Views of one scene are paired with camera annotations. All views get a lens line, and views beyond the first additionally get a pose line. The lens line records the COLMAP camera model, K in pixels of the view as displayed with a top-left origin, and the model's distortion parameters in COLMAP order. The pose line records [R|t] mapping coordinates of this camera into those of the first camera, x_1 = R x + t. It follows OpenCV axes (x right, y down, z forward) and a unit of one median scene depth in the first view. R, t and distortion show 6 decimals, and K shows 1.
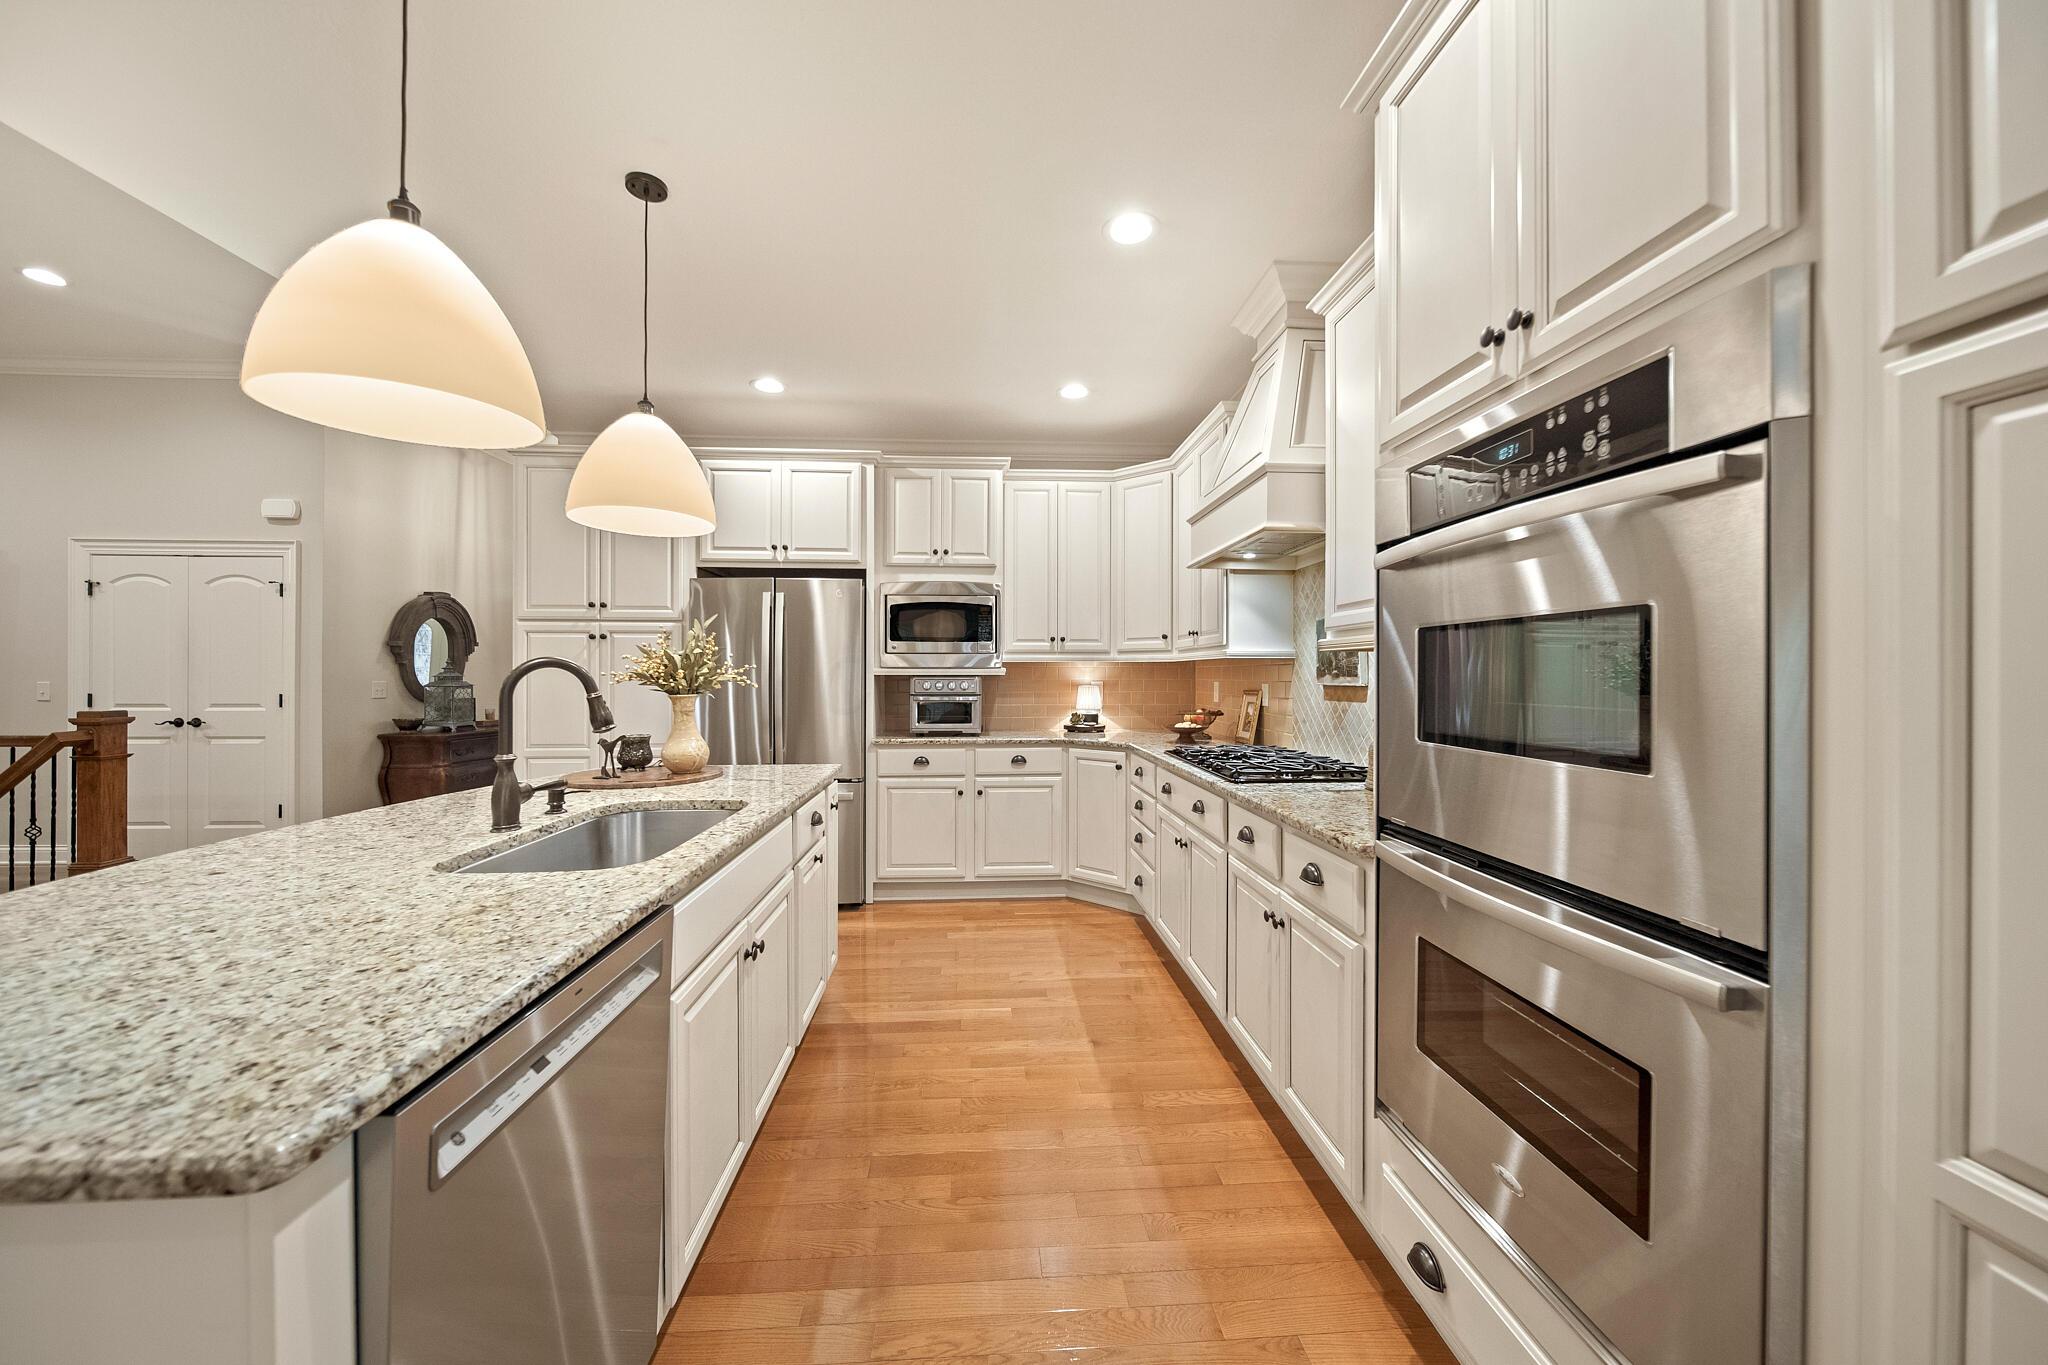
lens RADIAL K [[739.1, 0, 1031.9], [0, 739.1, 677.8], [0, 0, 1]] dist [-0.004965, -0.000626]
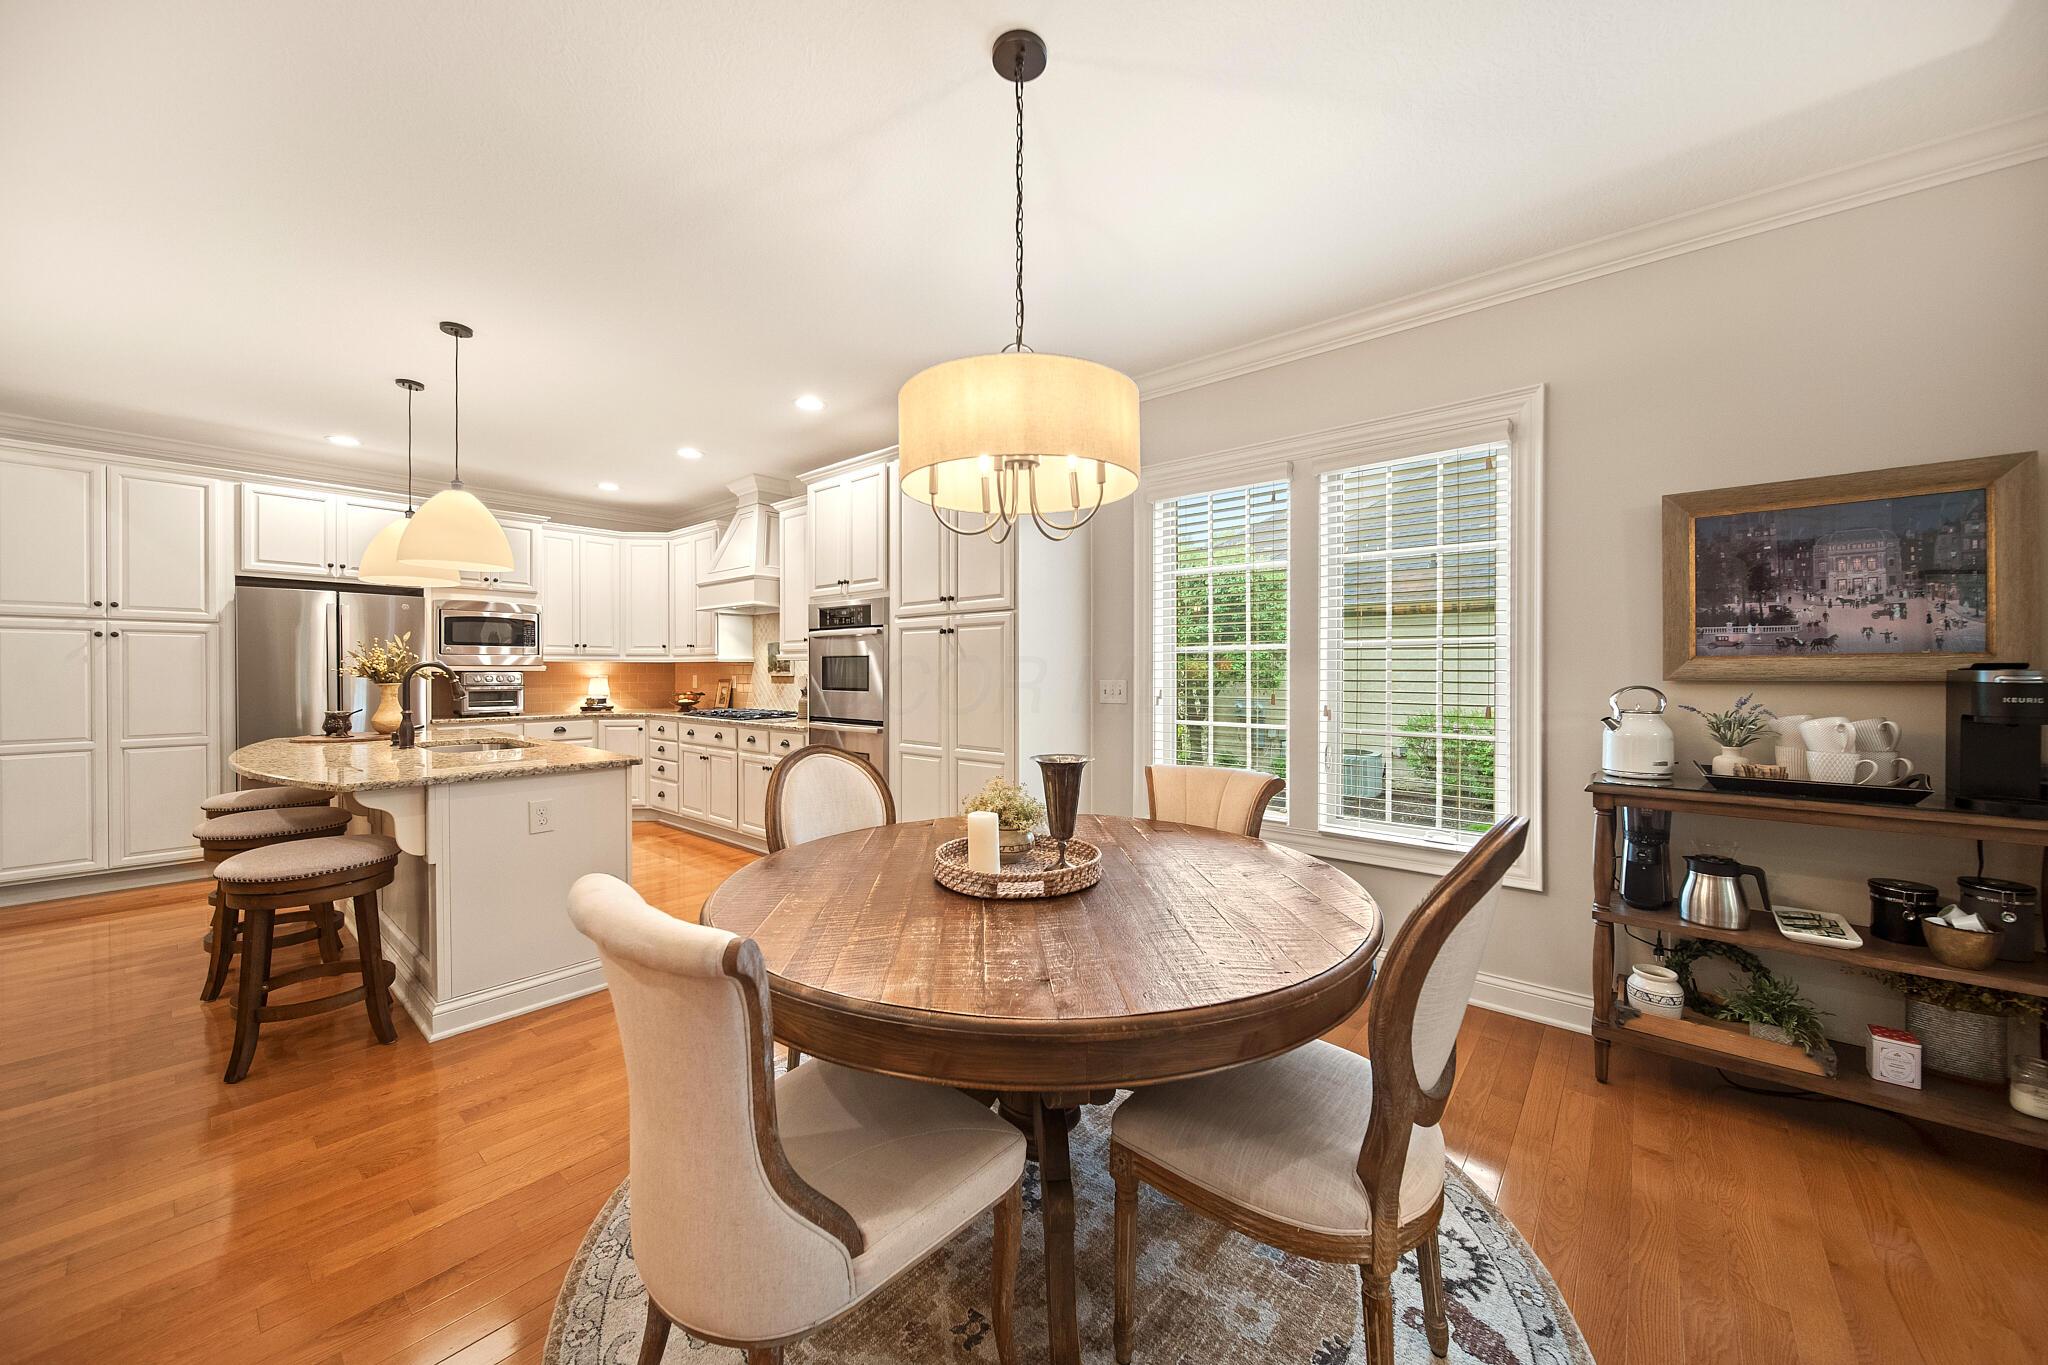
lens RADIAL K [[739.1, 0, 1029.4], [0, 739.1, 674.4], [0, 0, 1]] dist [-0.004965, -0.000626]
pose [[0.708316, -0.003243, 0.705888, -0.386836], [0.002462, 0.999995, 0.002124, 0.002826], [-0.705891, 0.000233, 0.708321, -0.671850]]
